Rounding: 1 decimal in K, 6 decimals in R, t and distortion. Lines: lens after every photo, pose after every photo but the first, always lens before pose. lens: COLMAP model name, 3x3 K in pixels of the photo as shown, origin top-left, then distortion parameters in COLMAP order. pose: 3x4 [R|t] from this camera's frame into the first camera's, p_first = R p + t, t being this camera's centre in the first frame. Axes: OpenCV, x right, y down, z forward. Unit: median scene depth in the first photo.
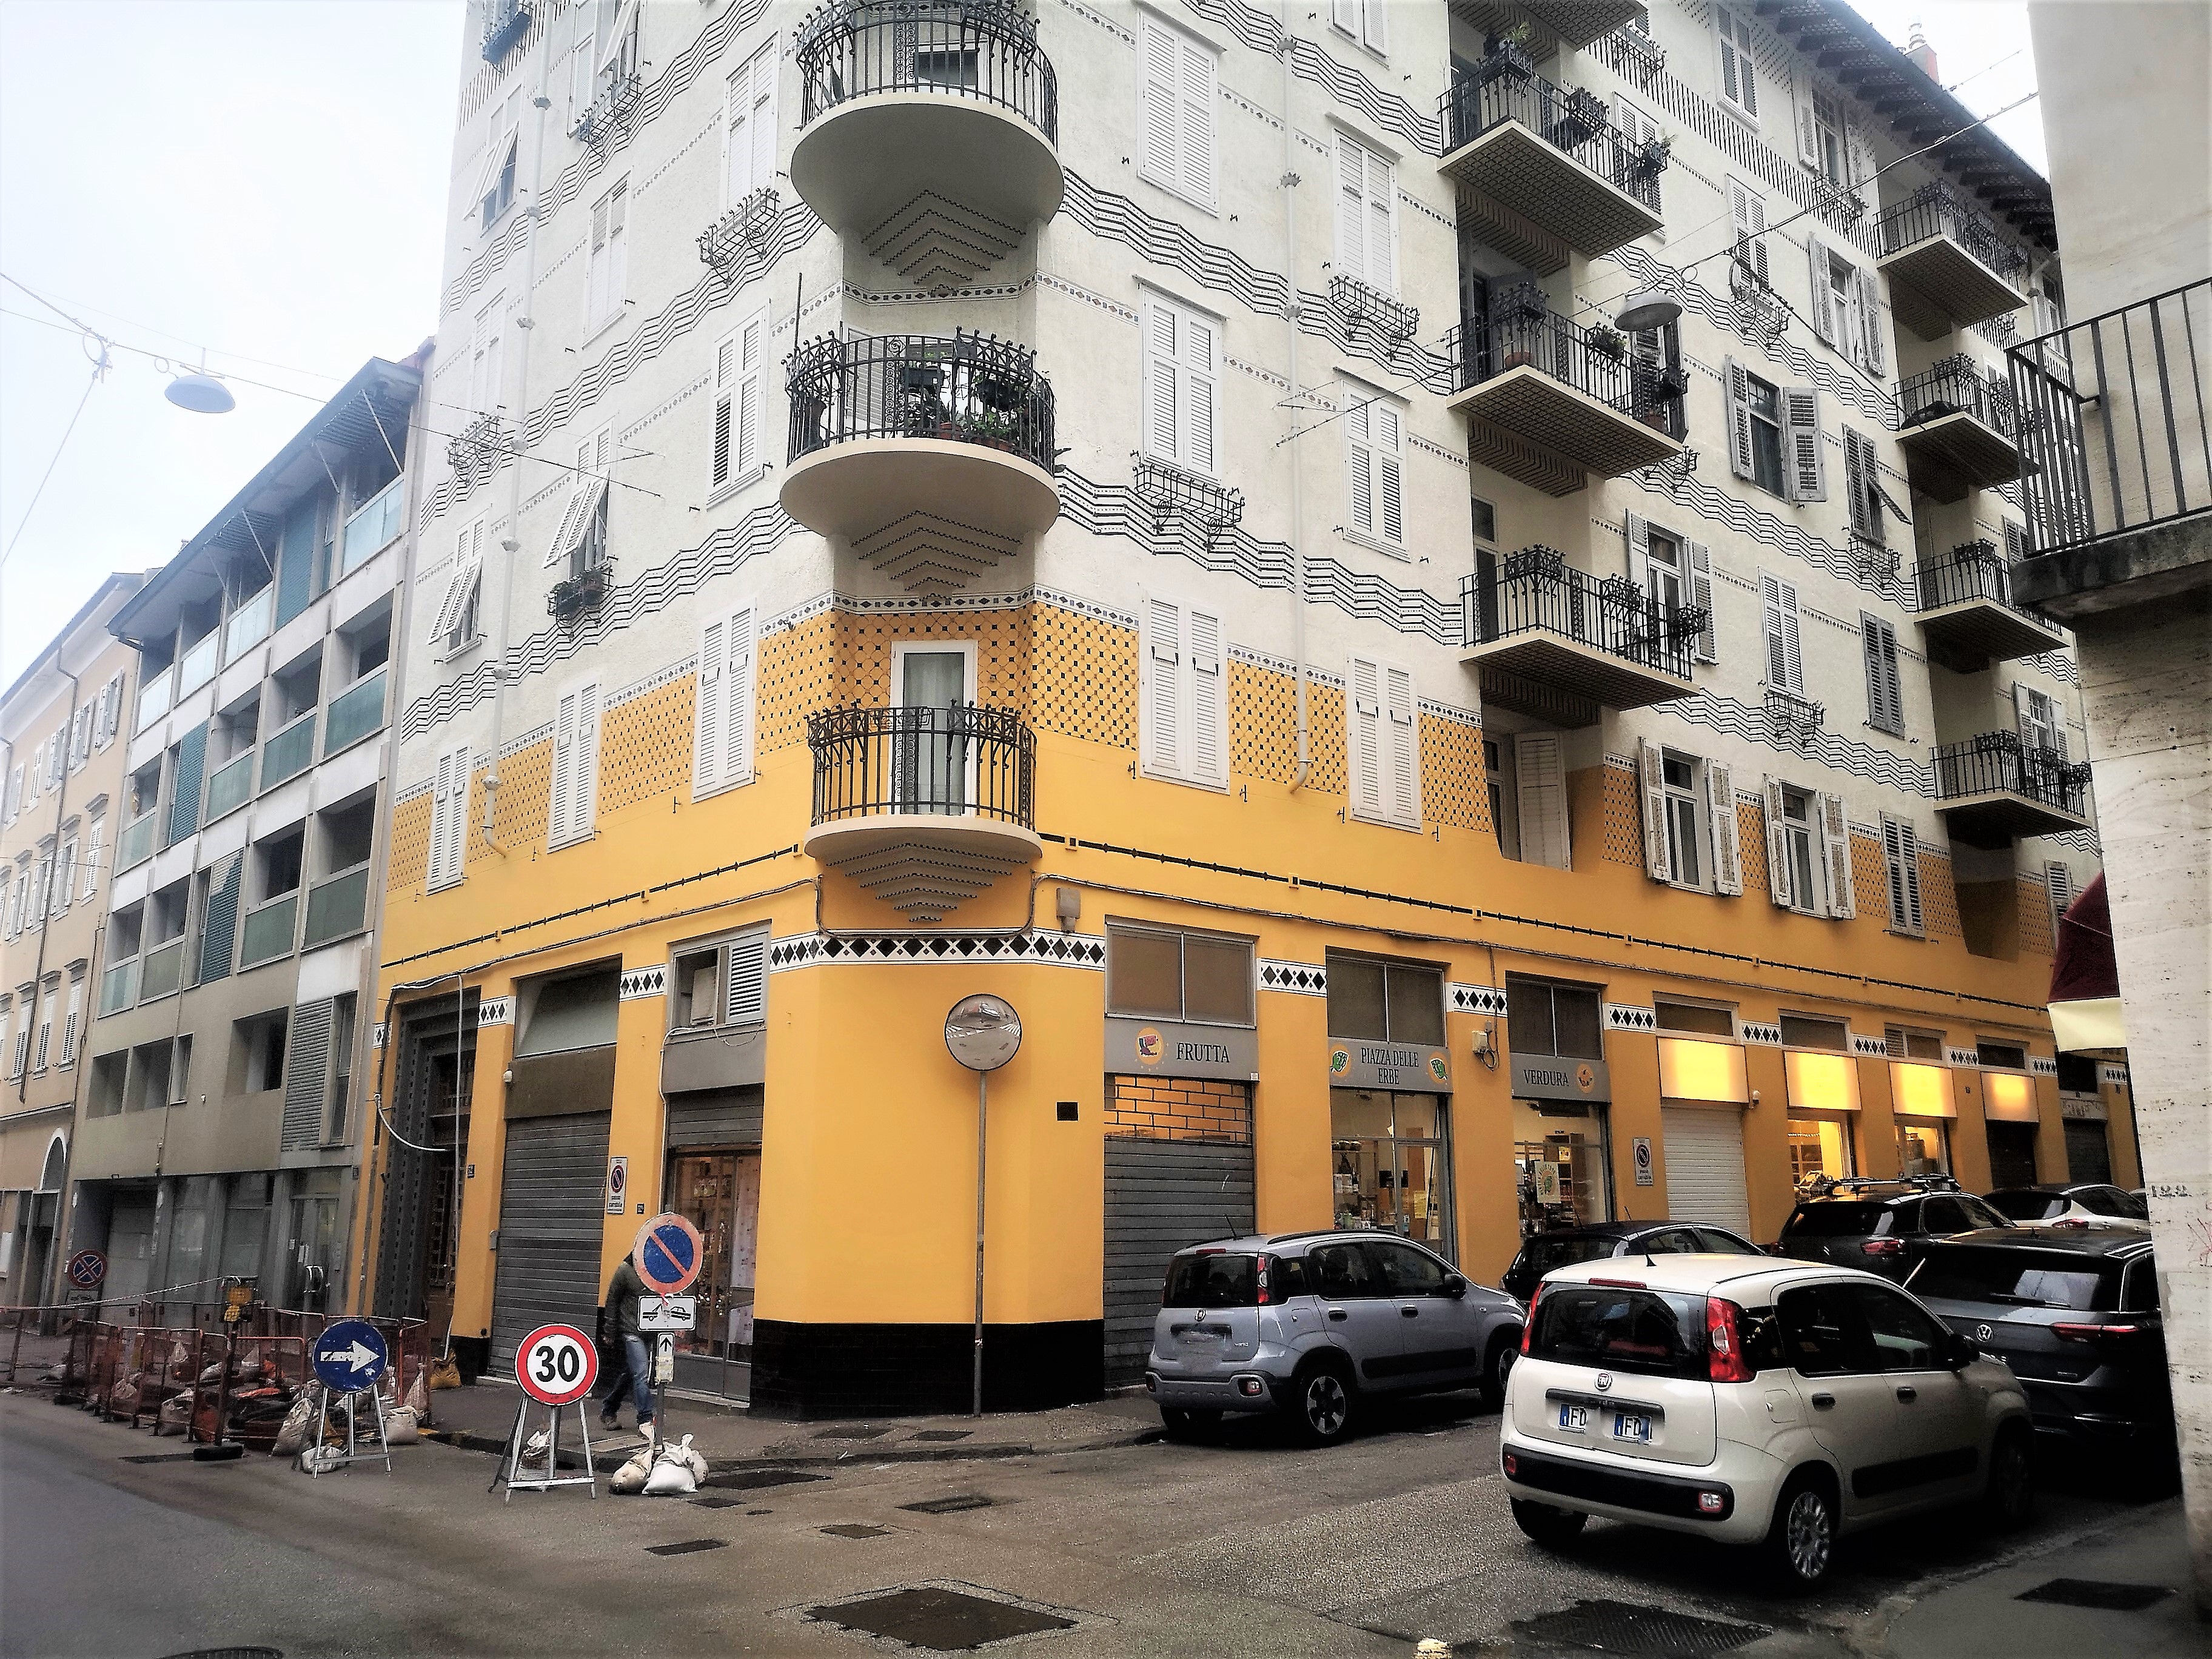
lens RADIAL K [[1695.5, 0, 1106.0], [0, 1695.5, 829.5], [0, 0, 1]] dist [0.080819, -0.094818]
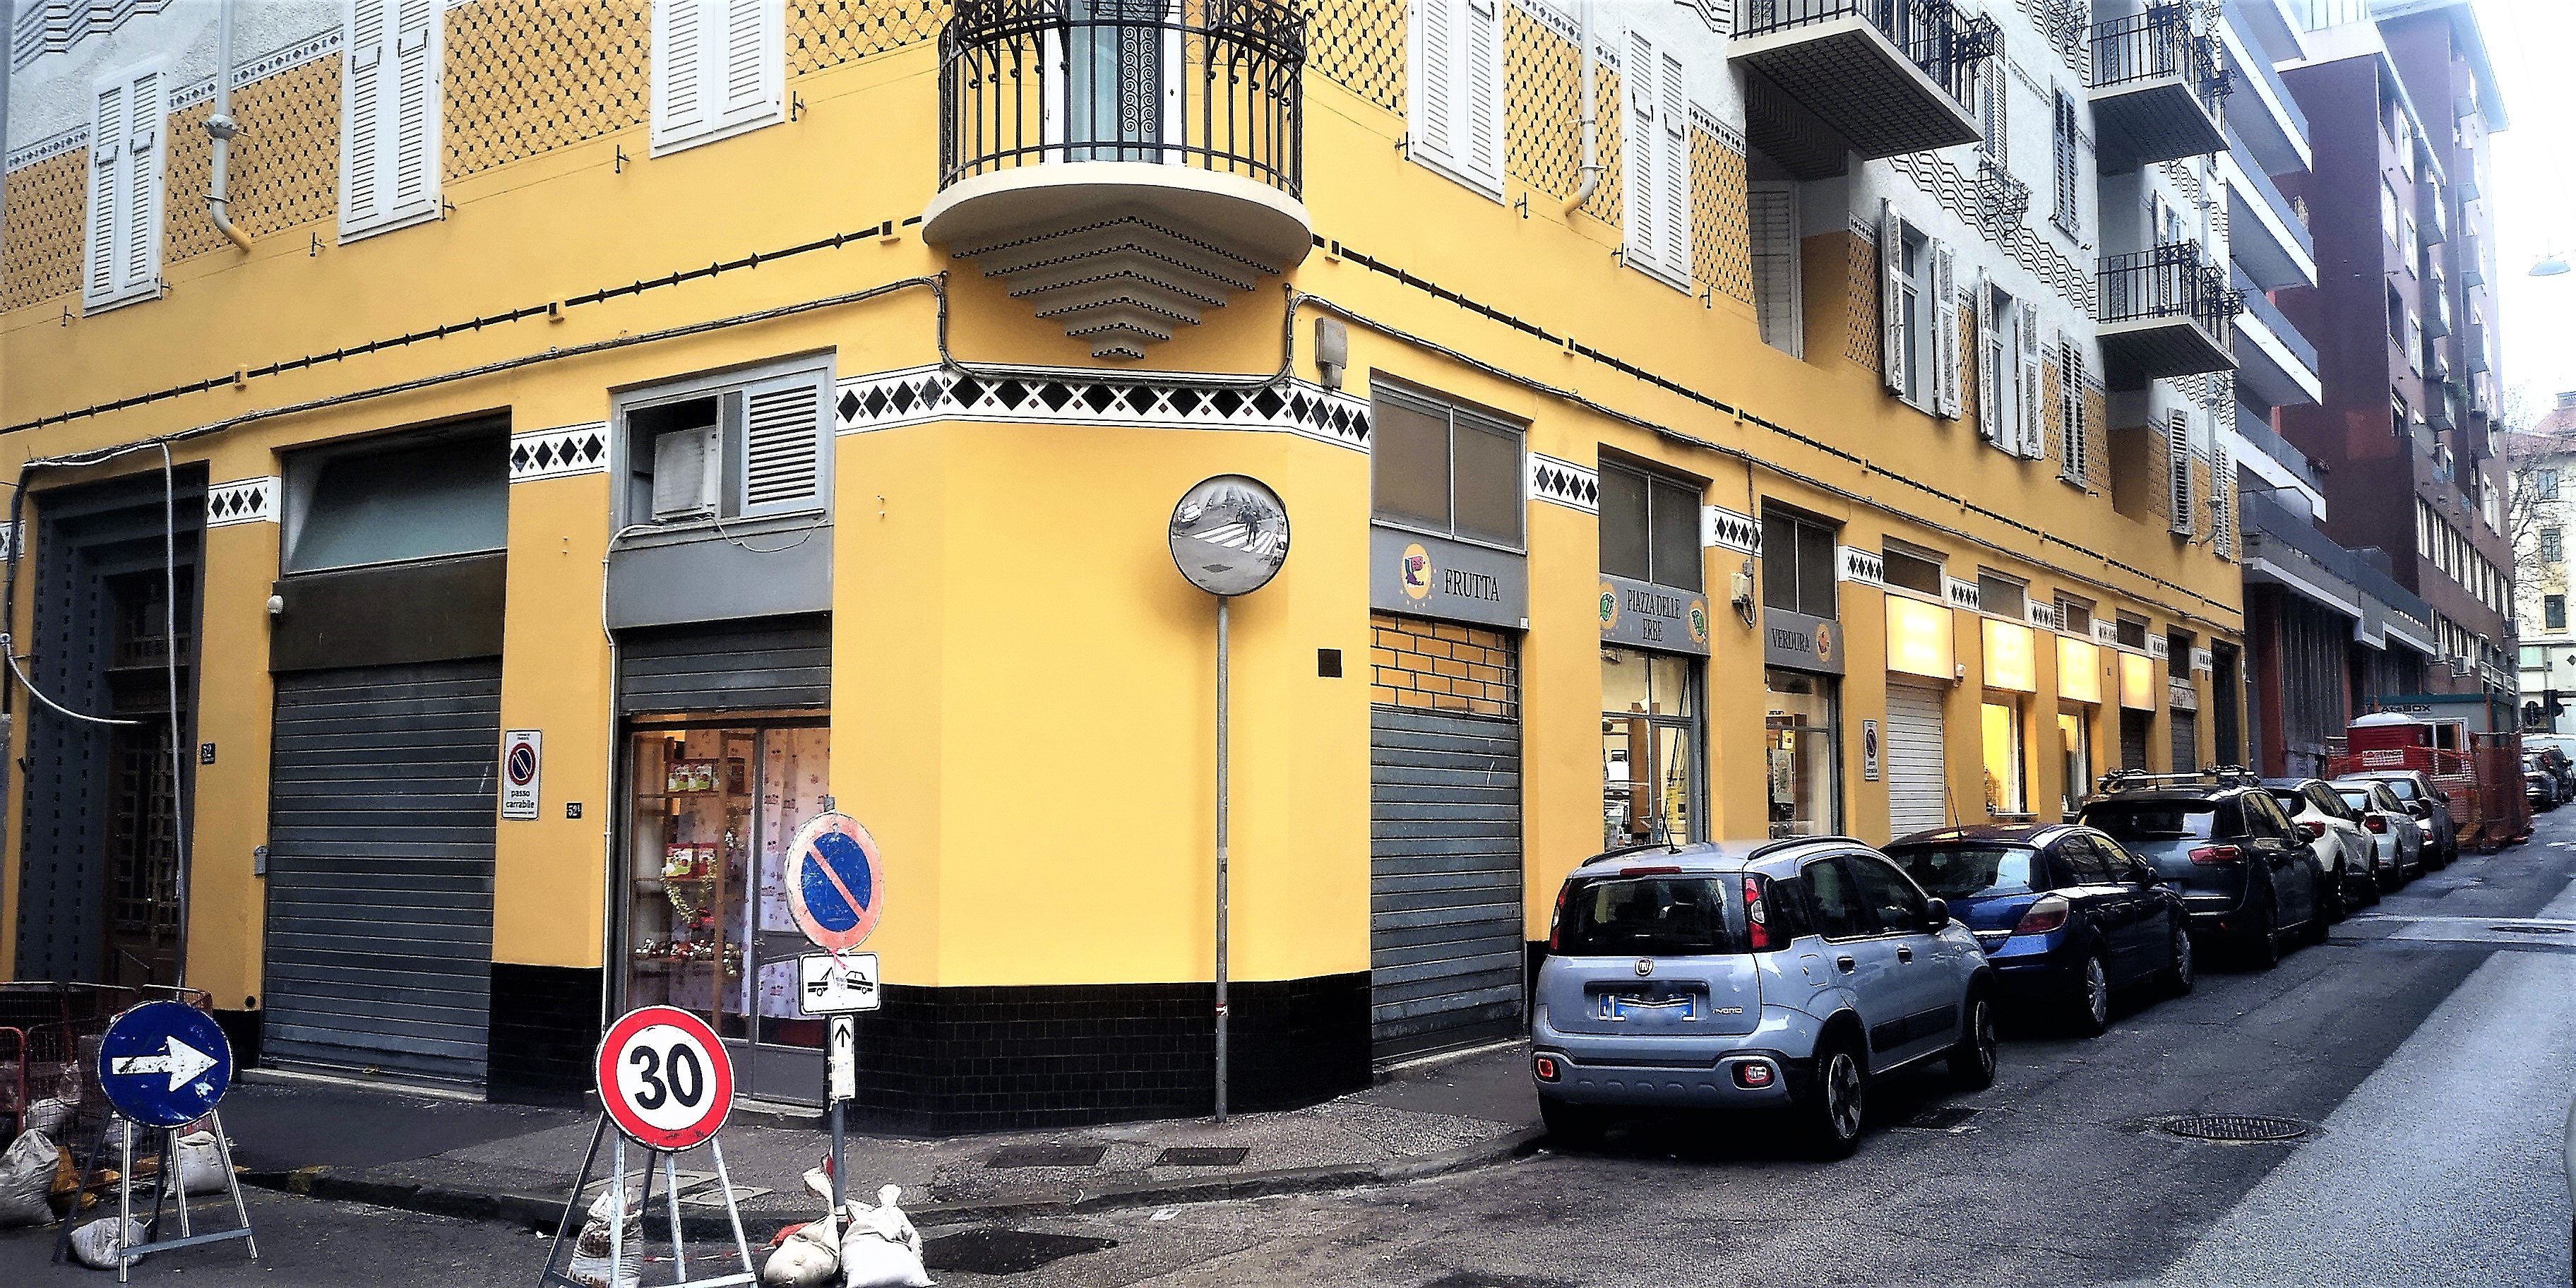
lens RADIAL K [[1978.9, 0, 1288.0], [0, 1978.9, 644.0], [0, 0, 1]] dist [0.069431, -0.080644]
pose [[0.970076, 0.018841, 0.242071, -0.202741], [-0.050173, 0.991022, 0.123929, 0.059881], [-0.237563, -0.132366, 0.962311, 0.252331]]
